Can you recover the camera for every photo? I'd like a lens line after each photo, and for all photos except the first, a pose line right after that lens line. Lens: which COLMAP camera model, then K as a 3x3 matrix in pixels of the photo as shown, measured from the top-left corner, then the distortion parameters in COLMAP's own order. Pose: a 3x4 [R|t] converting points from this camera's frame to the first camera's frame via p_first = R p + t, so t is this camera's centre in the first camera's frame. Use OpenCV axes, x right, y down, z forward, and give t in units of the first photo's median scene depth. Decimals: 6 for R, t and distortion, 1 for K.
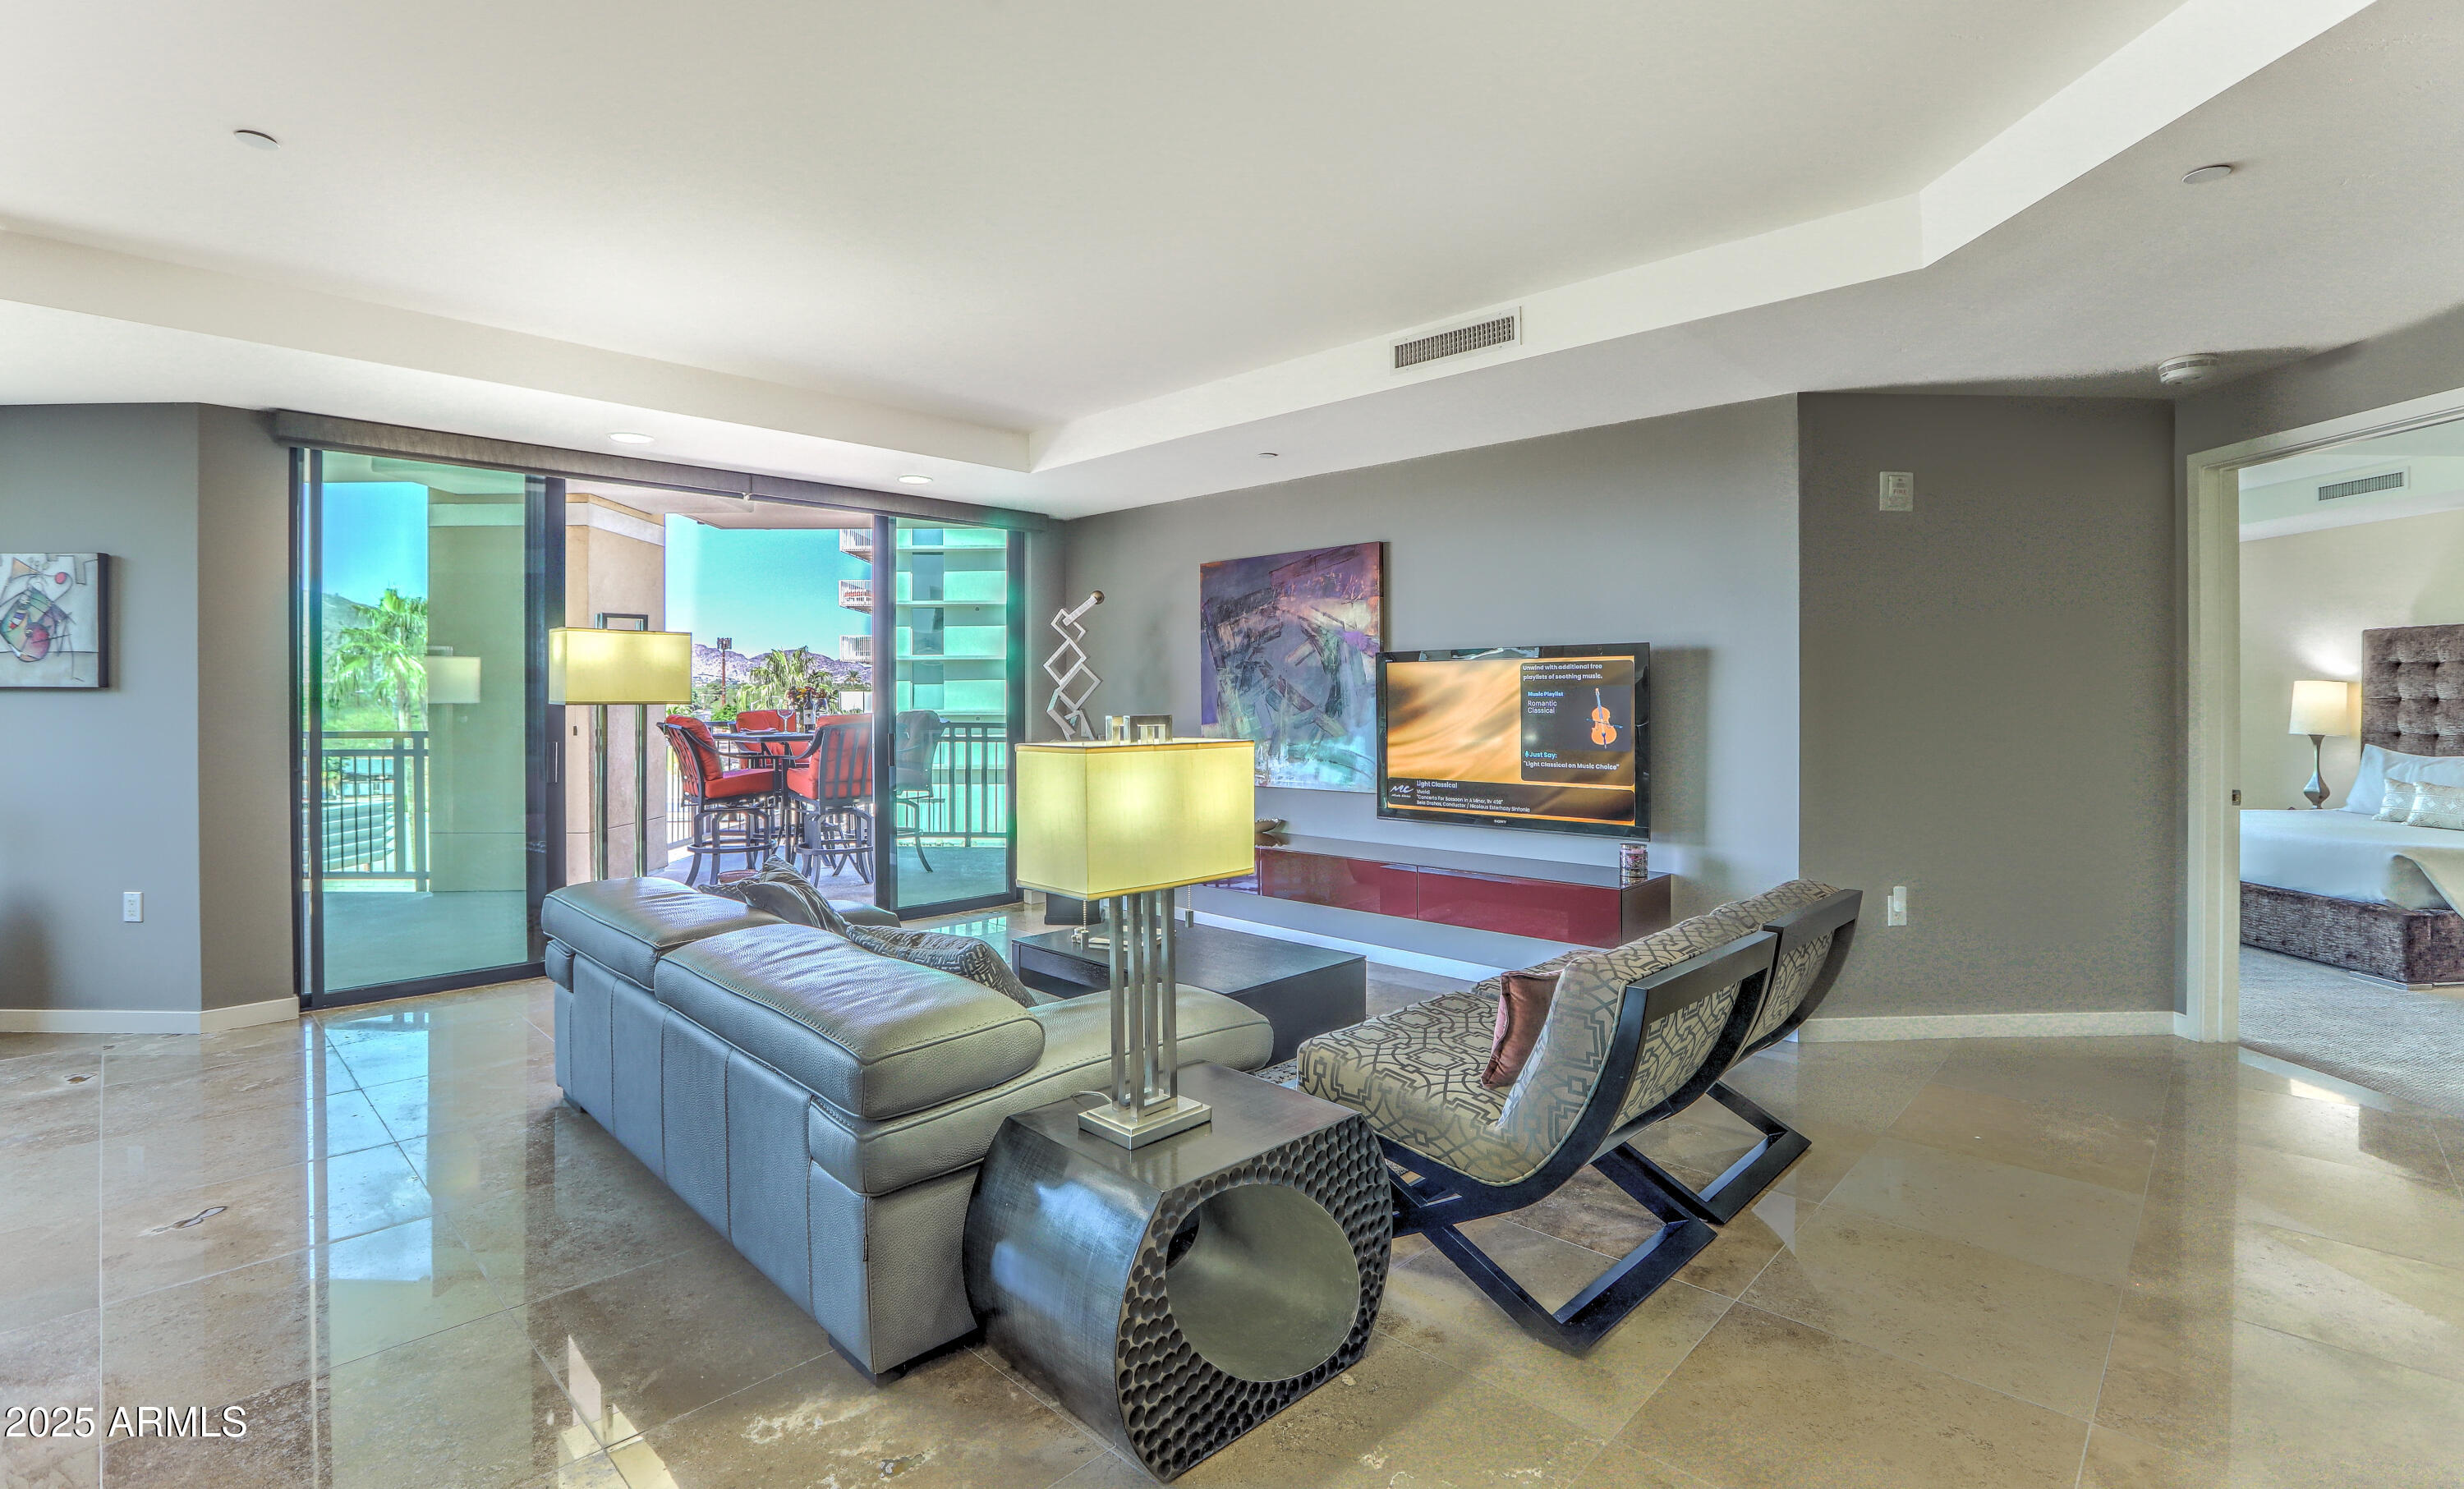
lens RADIAL K [[1186.9, 0, 1230.6], [0, 1186.9, 633.9], [0, 0, 1]] dist [-0.000428, 0.000372]
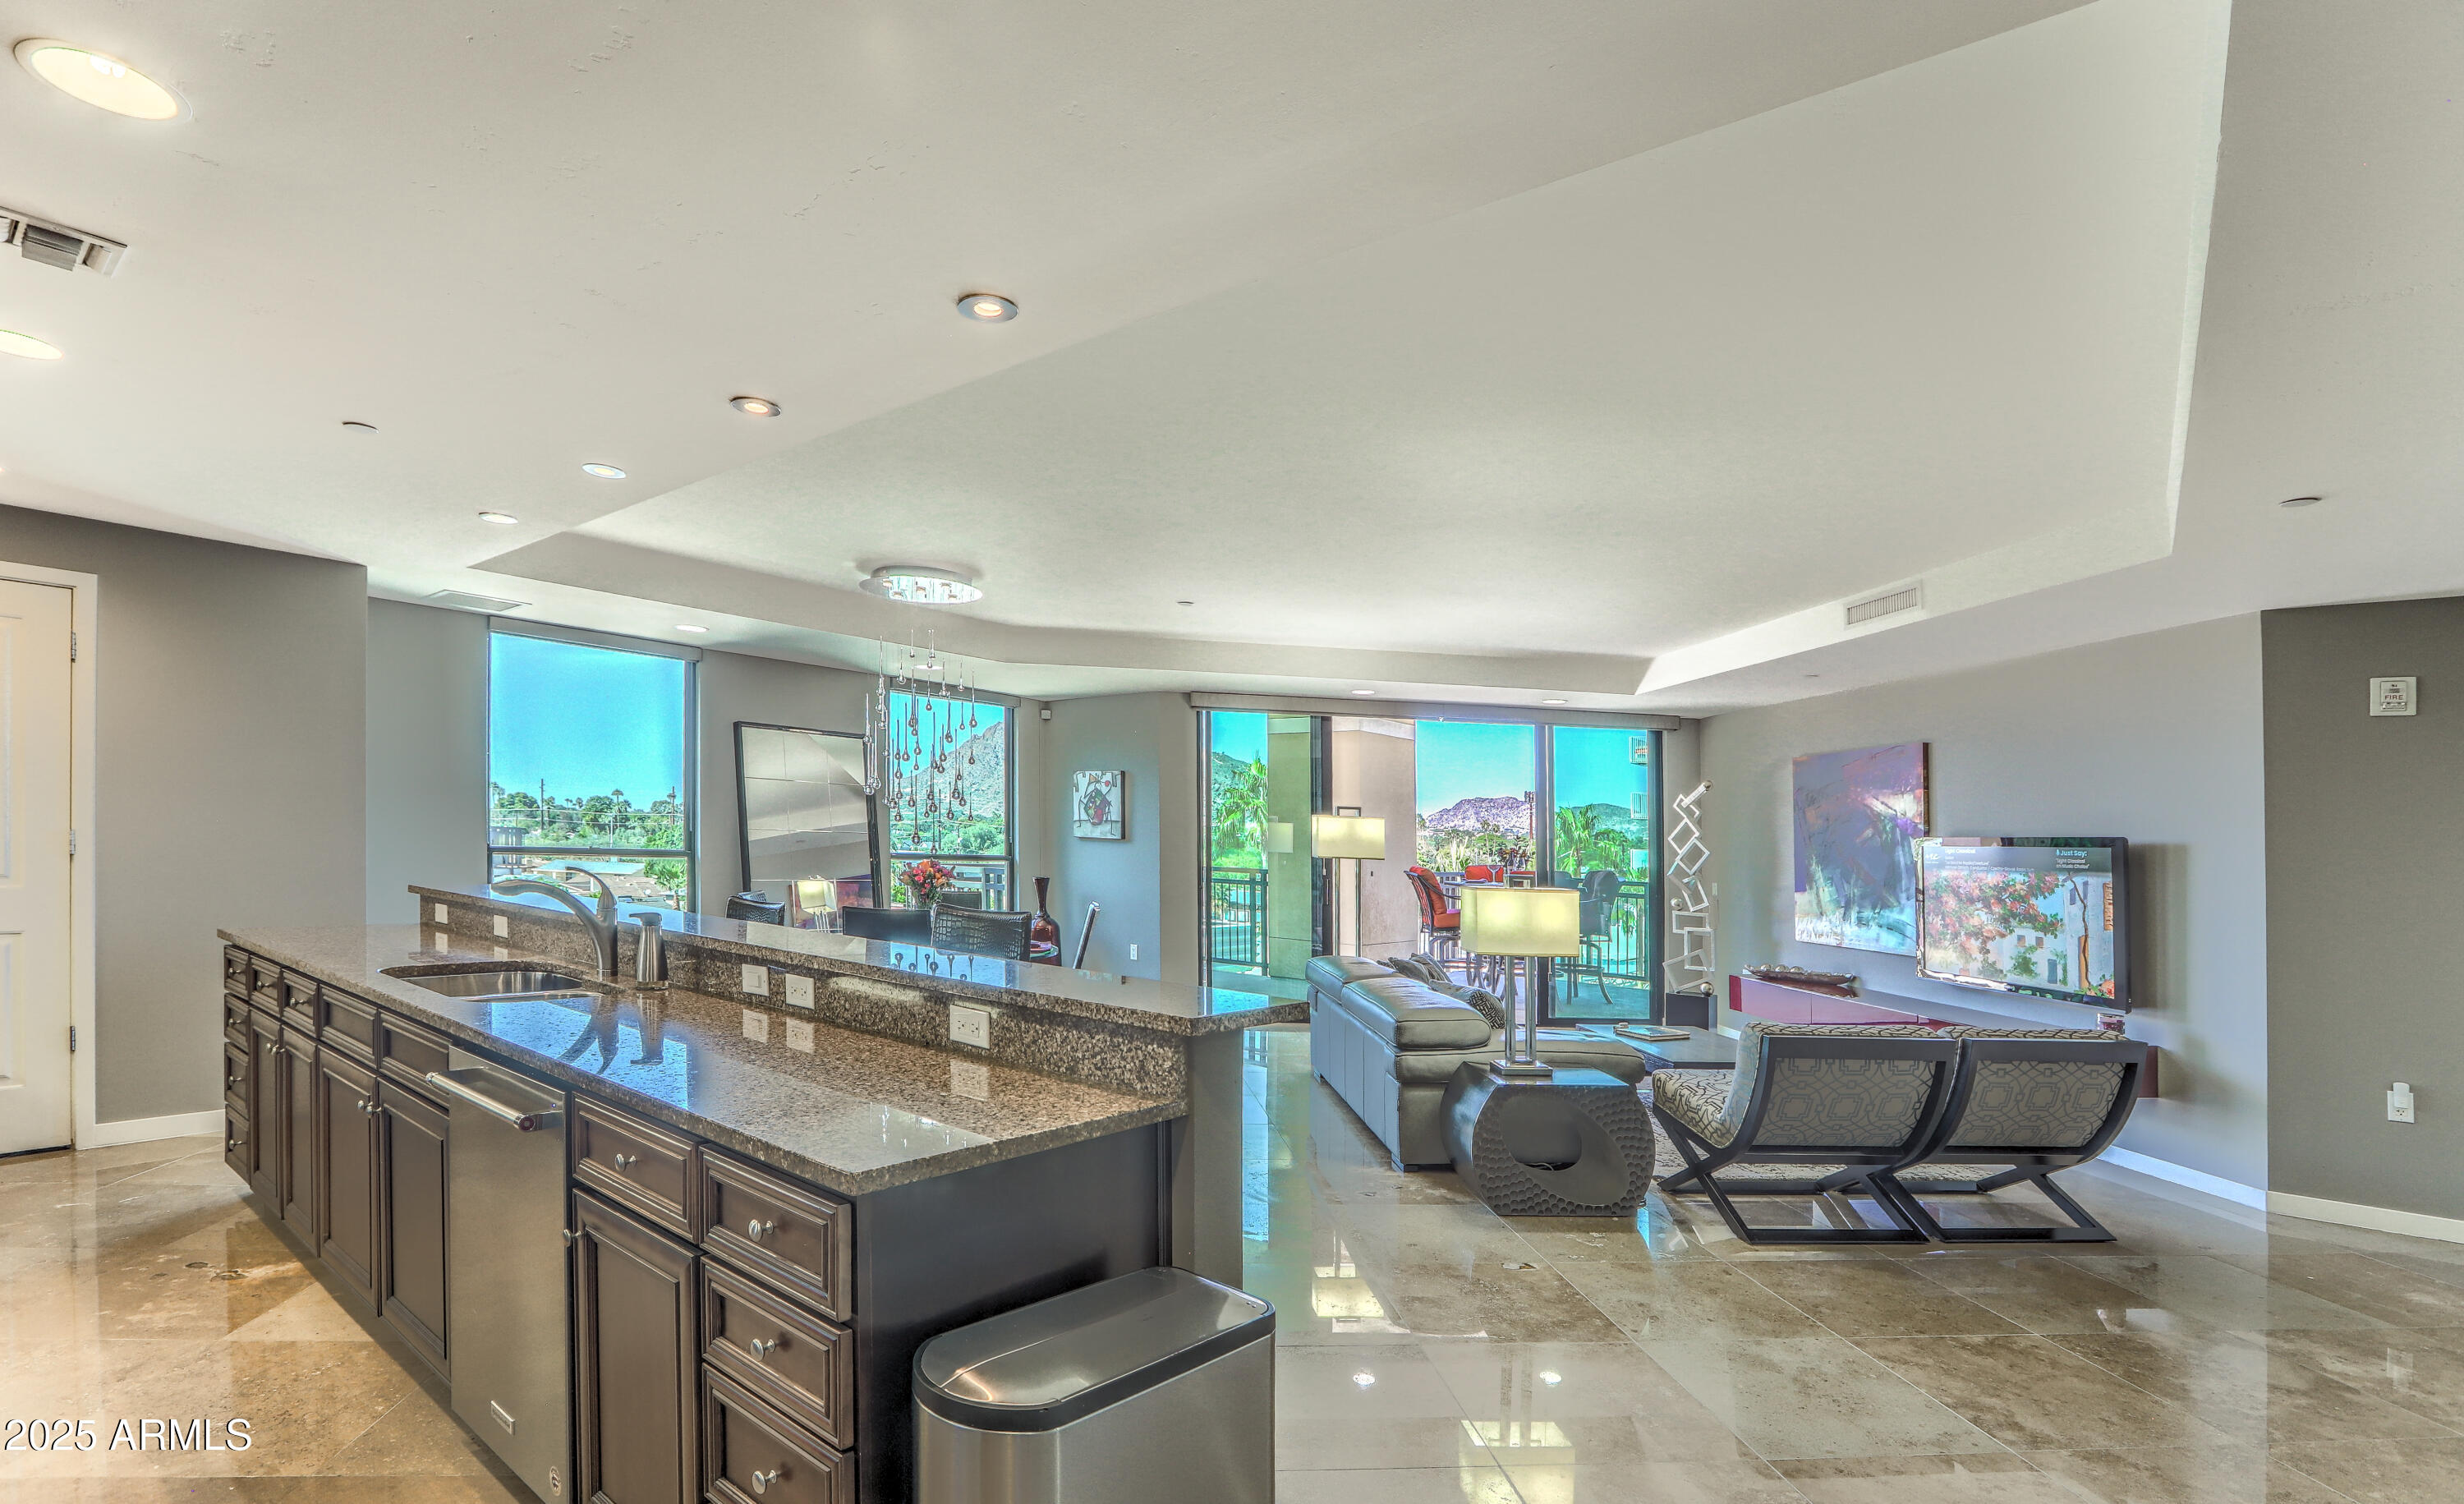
lens RADIAL K [[1212.7, 0, 1229.4], [0, 1212.7, 782.0], [0, 0, 1]] dist [-0.000058, -0.000099]
pose [[0.802129, 0.000734, -0.597150, 0.277796], [-0.004298, 0.999980, -0.004544, -0.029675], [0.597135, 0.006211, 0.802117, -0.360036]]
